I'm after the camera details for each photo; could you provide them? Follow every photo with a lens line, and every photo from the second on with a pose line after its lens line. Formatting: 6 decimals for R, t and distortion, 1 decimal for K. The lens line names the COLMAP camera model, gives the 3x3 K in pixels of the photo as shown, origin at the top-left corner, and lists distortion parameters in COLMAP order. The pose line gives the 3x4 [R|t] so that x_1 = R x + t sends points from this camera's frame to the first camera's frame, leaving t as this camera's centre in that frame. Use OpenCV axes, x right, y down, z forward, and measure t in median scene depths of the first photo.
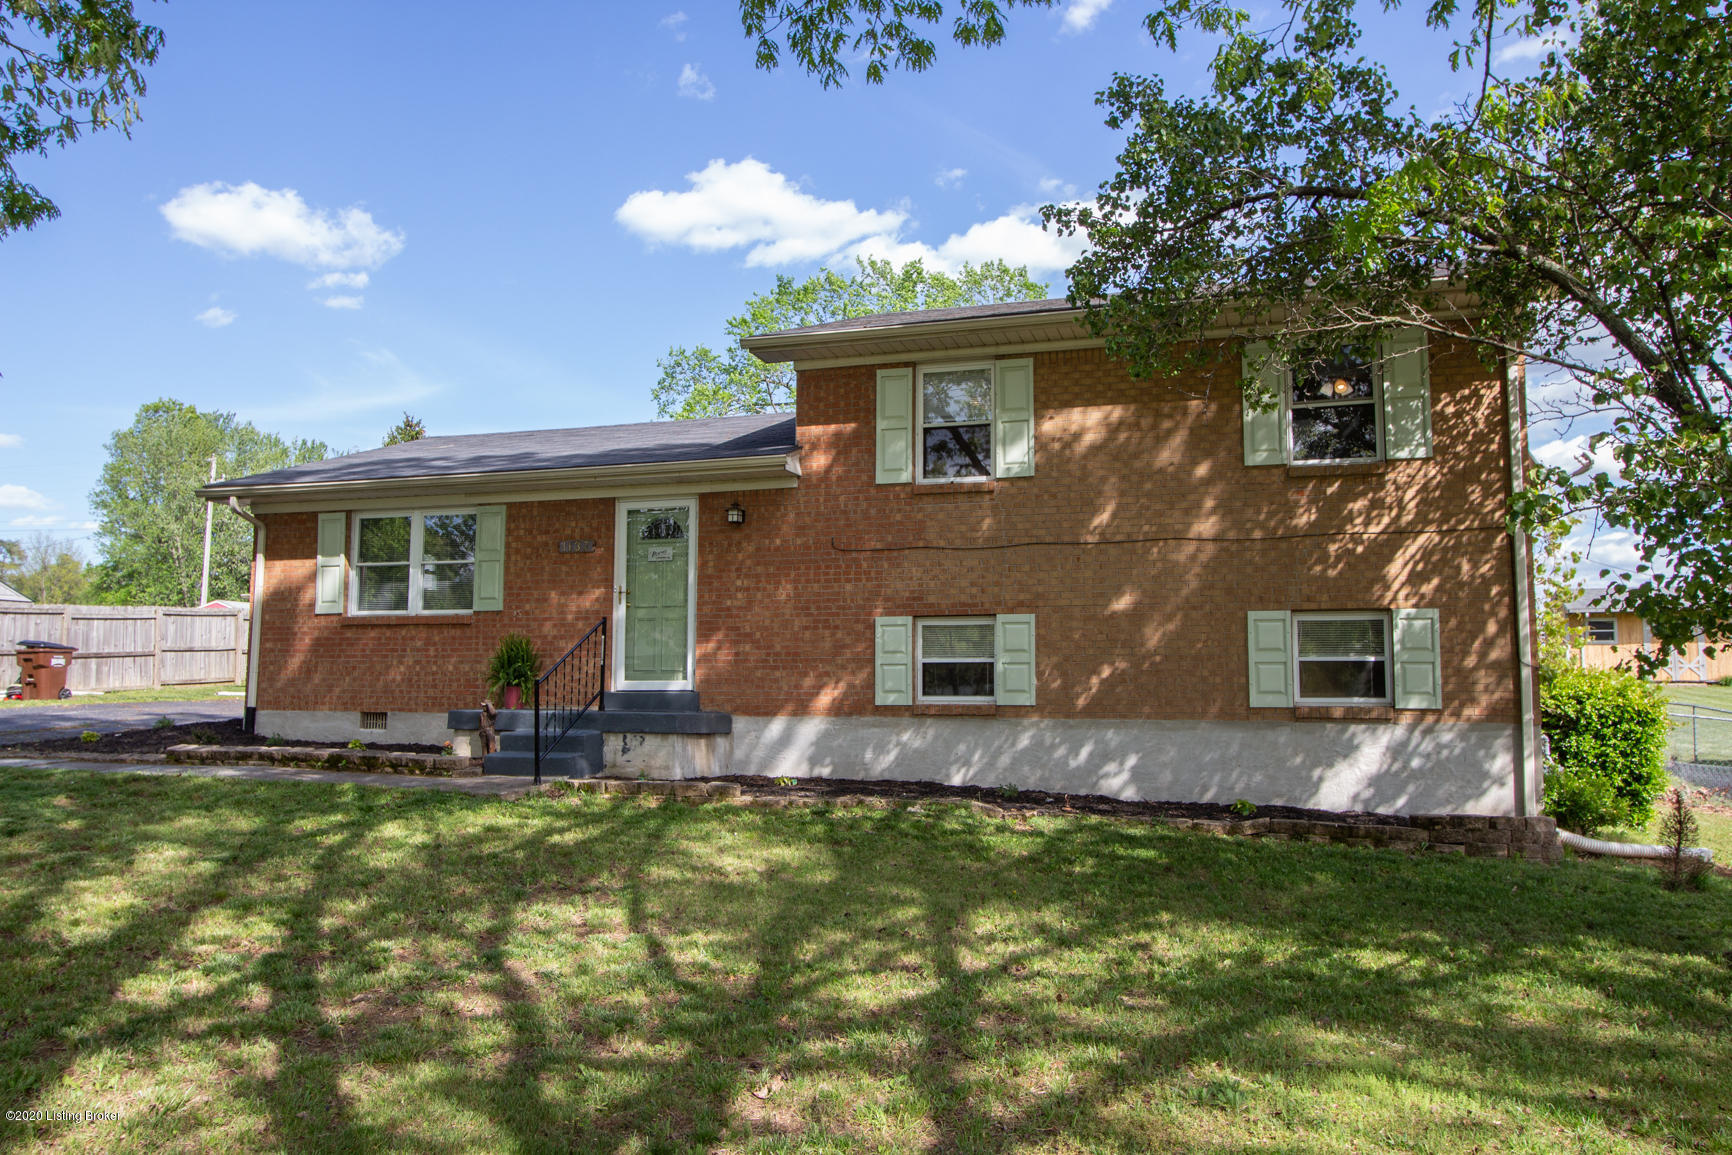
lens RADIAL K [[1305.5, 0, 866.0], [0, 1305.5, 577.5], [0, 0, 1]] dist [-0.014177, -0.001785]
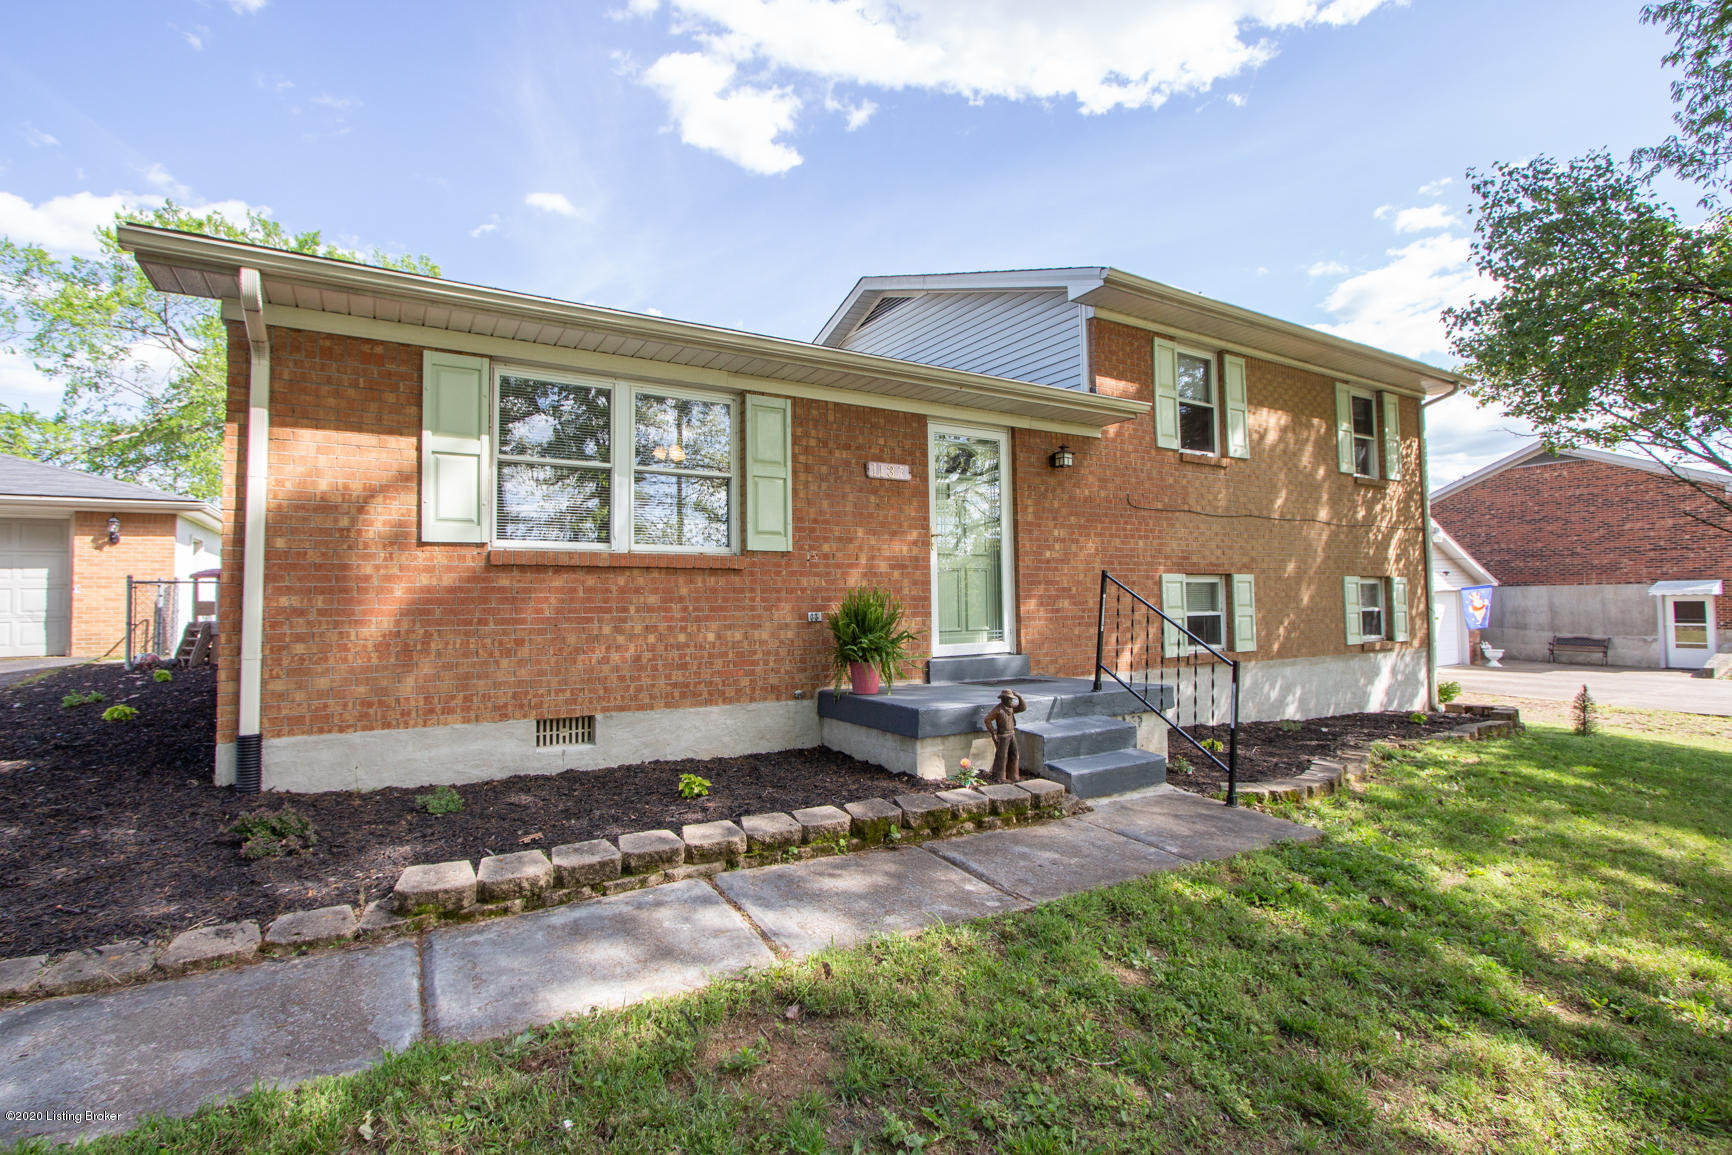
lens RADIAL K [[795.2, 0, 851.4], [0, 795.2, 571.1], [0, 0, 1]] dist [-0.016557, 0.000142]
pose [[0.663949, 0.019257, 0.747530, -0.646656], [-0.055672, 0.998167, 0.023734, 0.026899], [-0.745703, -0.057374, 0.663804, 0.782692]]
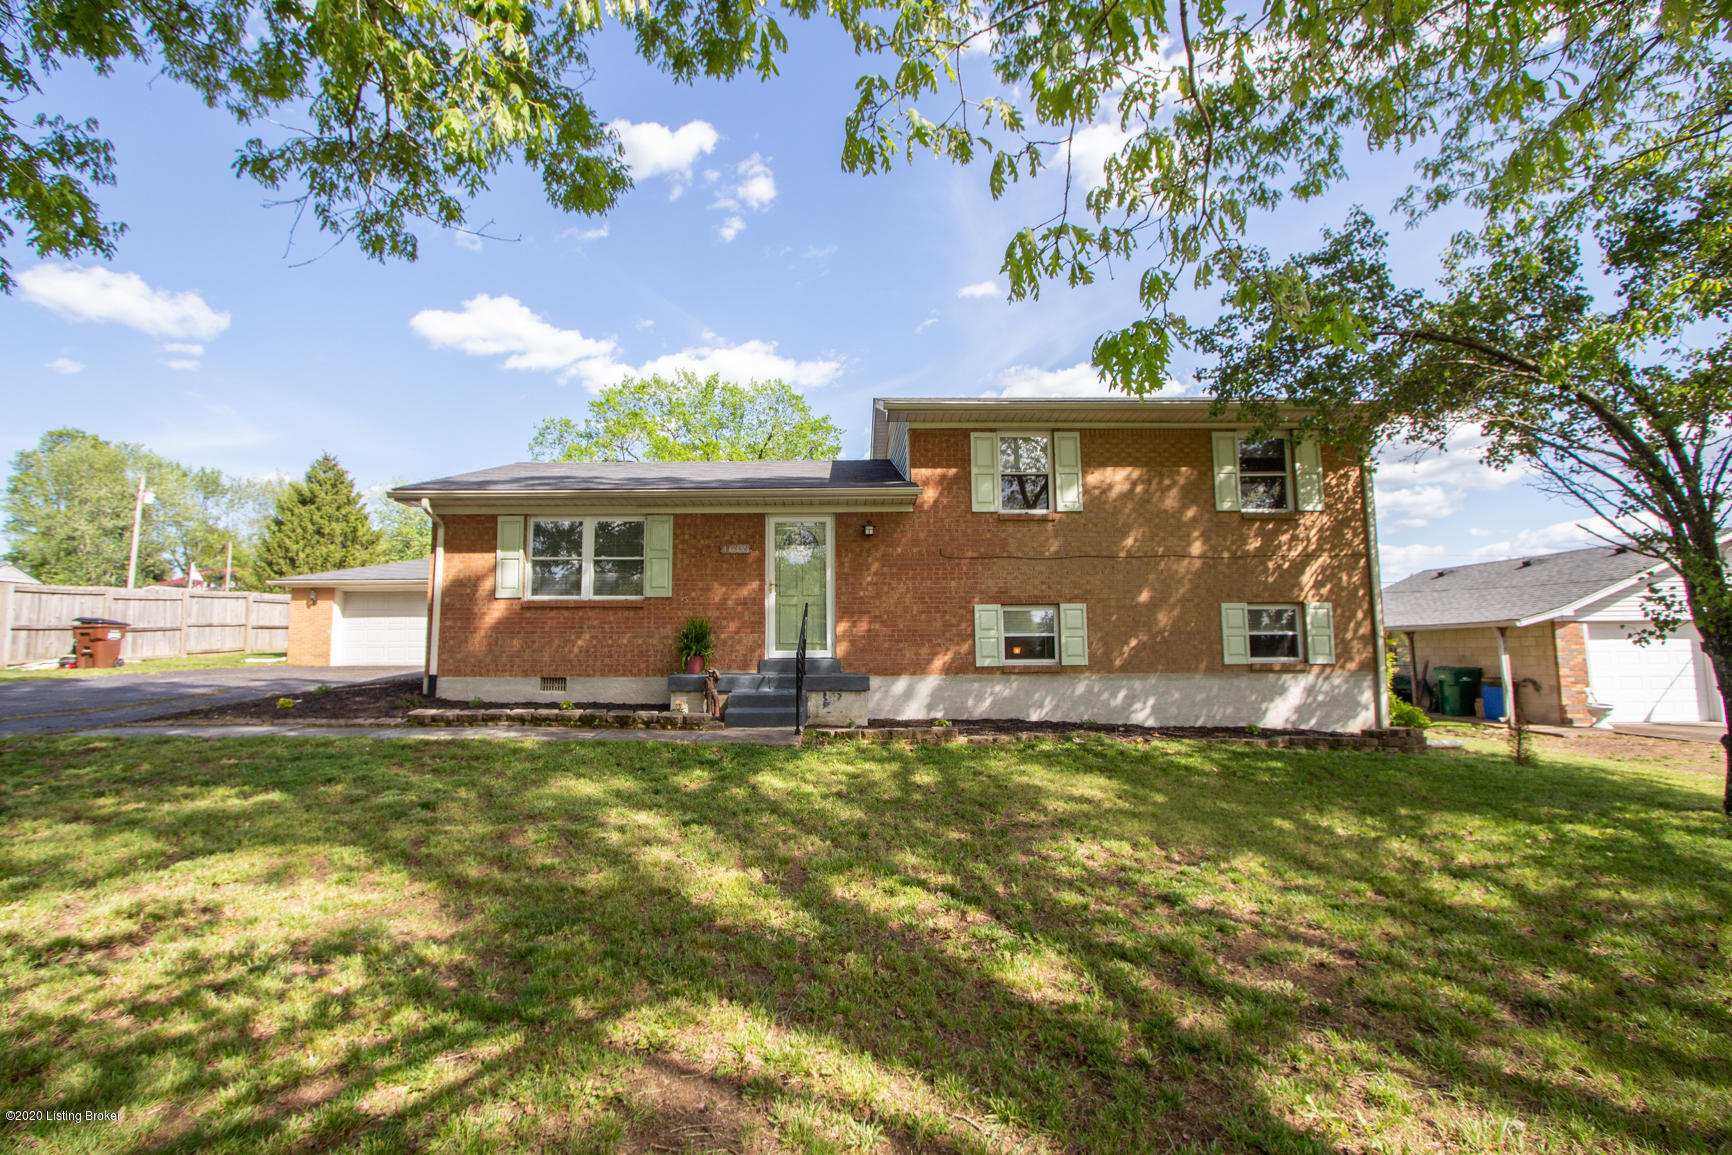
lens RADIAL K [[803.7, 0, 866.0], [0, 803.7, 577.5], [0, 0, 1]] dist [-0.022668, -0.000104]
pose [[0.948137, 0.020311, 0.317213, -0.393432], [-0.018954, 0.999793, -0.007365, 0.009242], [-0.317297, 0.000971, 0.948326, 0.209923]]
